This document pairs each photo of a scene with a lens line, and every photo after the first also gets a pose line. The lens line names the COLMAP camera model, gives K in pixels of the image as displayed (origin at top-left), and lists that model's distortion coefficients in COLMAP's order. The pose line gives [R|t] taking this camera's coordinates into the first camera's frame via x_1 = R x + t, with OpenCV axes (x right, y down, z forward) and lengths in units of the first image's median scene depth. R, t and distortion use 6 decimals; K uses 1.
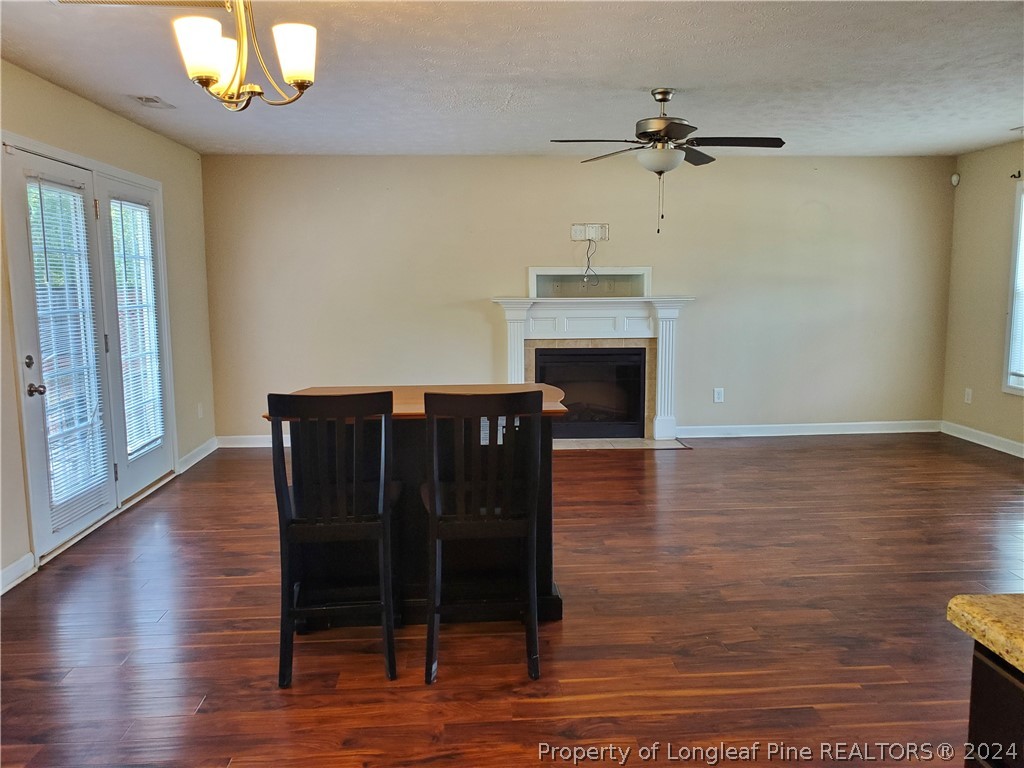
lens RADIAL K [[802.6, 0, 514.7], [0, 802.6, 384.1], [0, 0, 1]] dist [0.043215, -0.005024]
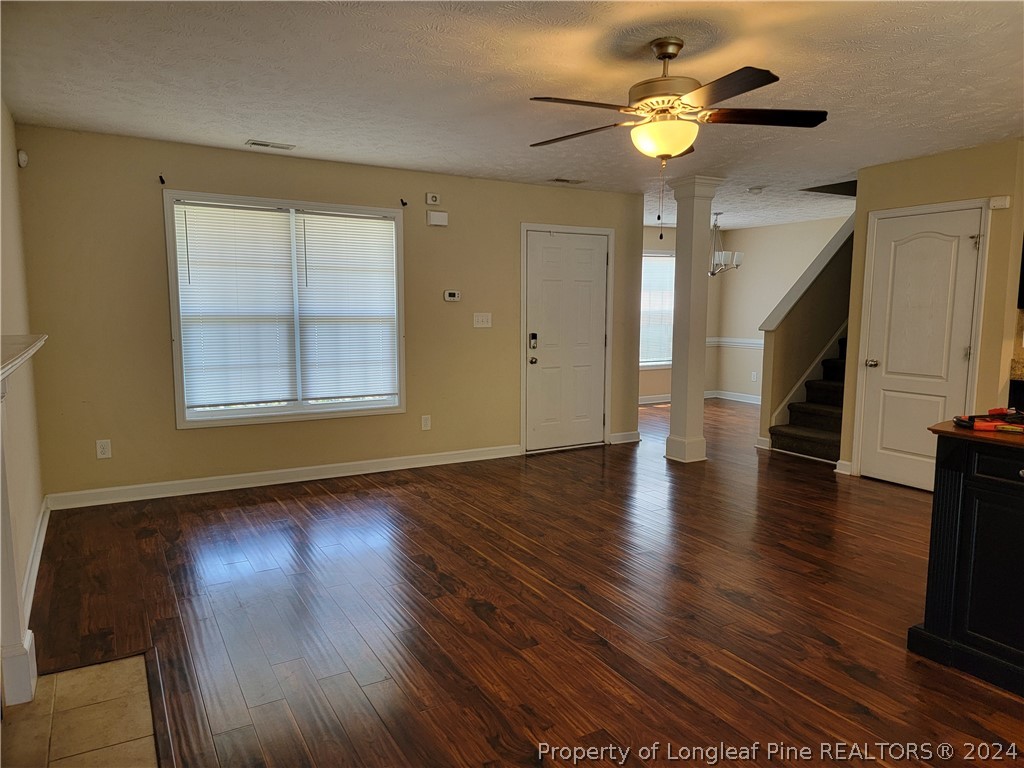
lens RADIAL K [[709.2, 0, 519.2], [0, 709.2, 387.6], [0, 0, 1]] dist [0.062326, -0.010973]
pose [[-0.447009, -0.105724, 0.888260, -0.335074], [0.109850, 0.978987, 0.171804, -0.168093], [-0.887759, 0.174373, -0.426003, 1.310492]]
